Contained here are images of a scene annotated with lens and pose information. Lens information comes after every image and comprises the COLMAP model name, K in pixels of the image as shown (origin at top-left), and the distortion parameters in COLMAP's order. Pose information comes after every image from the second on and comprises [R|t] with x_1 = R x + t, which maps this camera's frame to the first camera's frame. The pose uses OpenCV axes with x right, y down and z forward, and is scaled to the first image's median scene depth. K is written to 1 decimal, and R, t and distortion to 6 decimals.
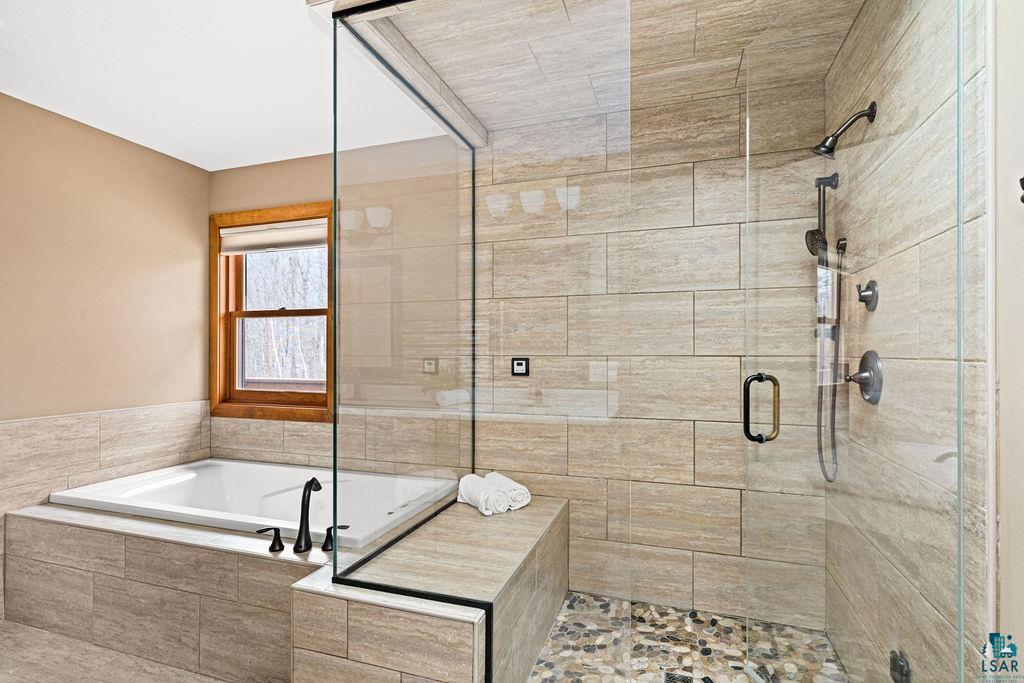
lens RADIAL K [[487.9, 0, 511.4], [0, 487.9, 347.8], [0, 0, 1]] dist [0.000565, 0.000857]
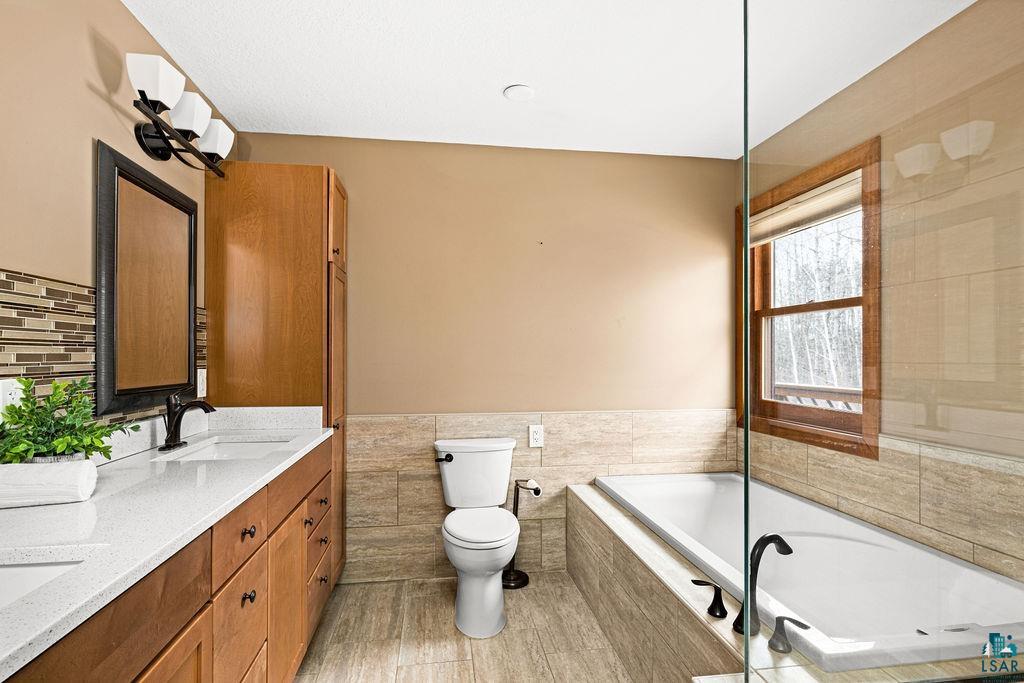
lens RADIAL K [[516.6, 0, 512.7], [0, 516.6, 353.2], [0, 0, 1]] dist [-0.001615, -0.000108]
pose [[0.457536, -0.004623, -0.889179, 0.057397], [0.008361, 0.999965, -0.000897, -0.000091], [0.889152, -0.007024, 0.457558, 0.202367]]
